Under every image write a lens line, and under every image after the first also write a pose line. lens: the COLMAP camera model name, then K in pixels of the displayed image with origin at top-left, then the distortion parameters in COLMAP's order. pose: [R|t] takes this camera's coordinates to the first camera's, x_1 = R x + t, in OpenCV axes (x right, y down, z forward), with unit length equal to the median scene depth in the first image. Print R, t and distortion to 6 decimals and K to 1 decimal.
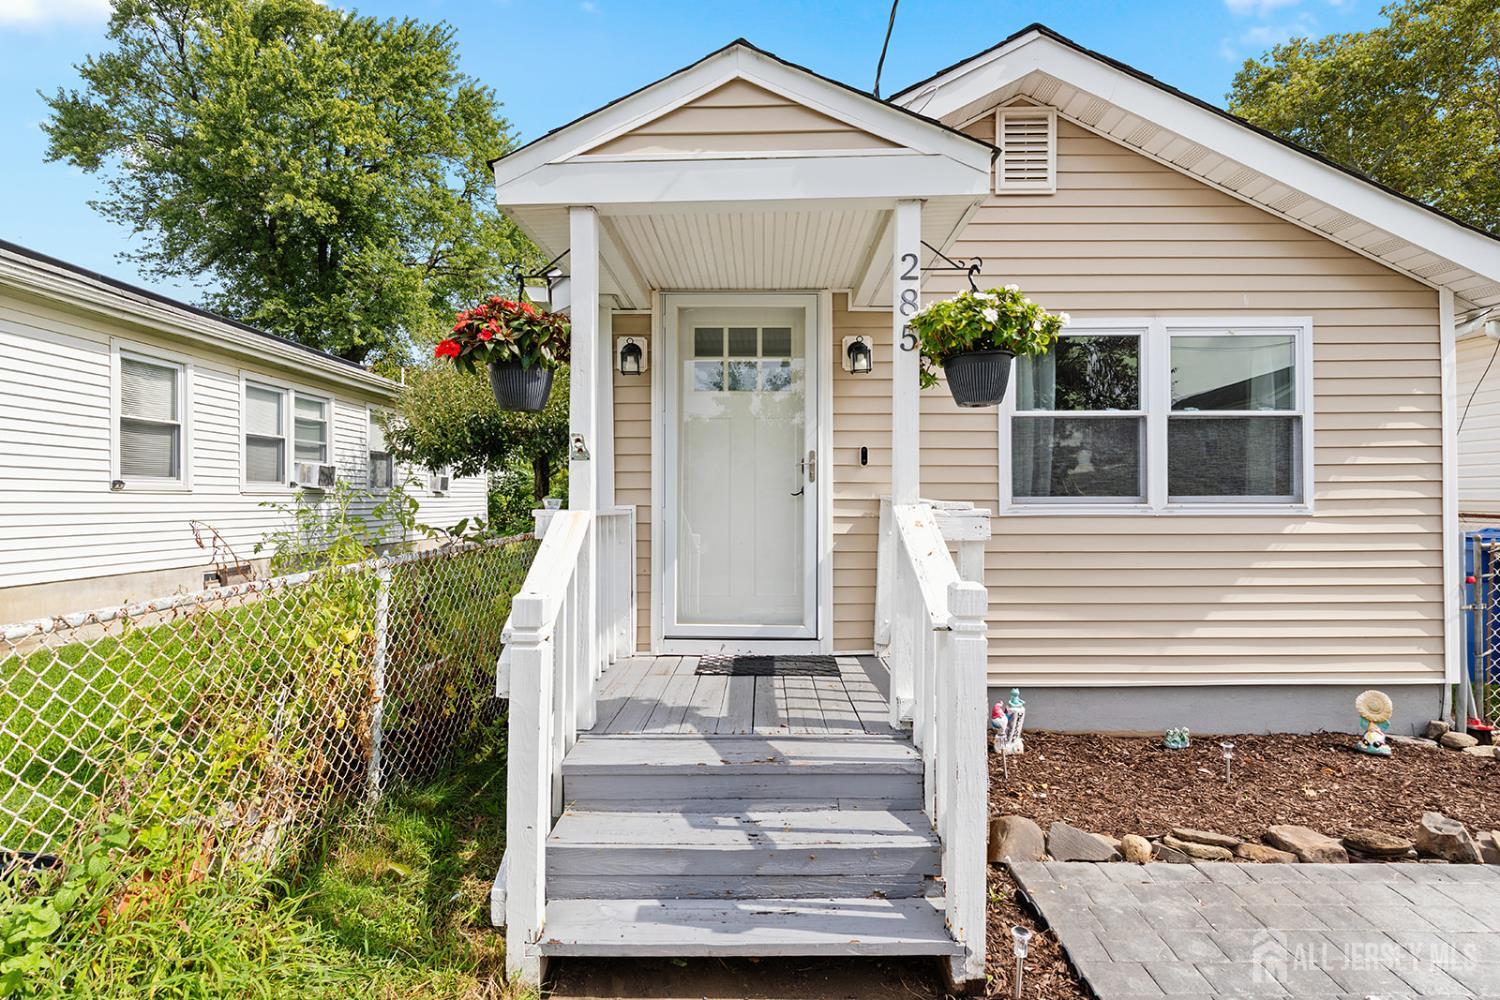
lens RADIAL K [[733.4, 0, 749.4], [0, 733.4, 499.4], [0, 0, 1]] dist [0.005560, -0.000180]
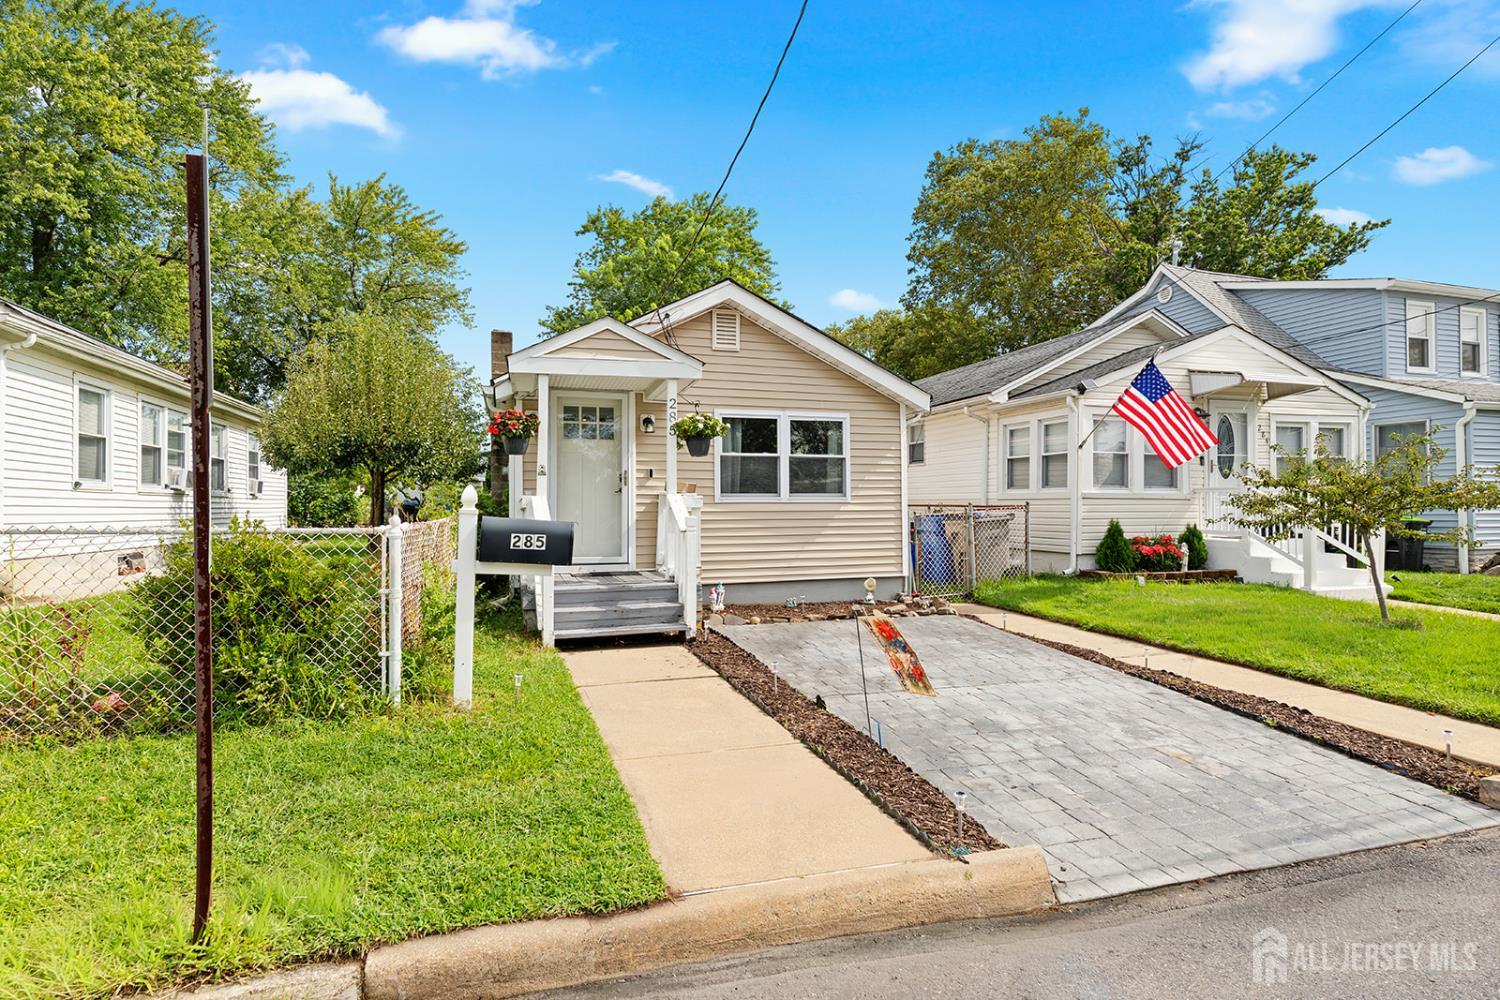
lens RADIAL K [[776.1, 0, 750.2], [0, 776.1, 505.8], [0, 0, 1]] dist [0.005879, 0.000176]
pose [[0.950369, -0.000878, 0.311123, -0.252279], [0.002050, 0.999992, -0.003439, 0.039337], [-0.311117, 0.003906, 0.950363, -1.135380]]
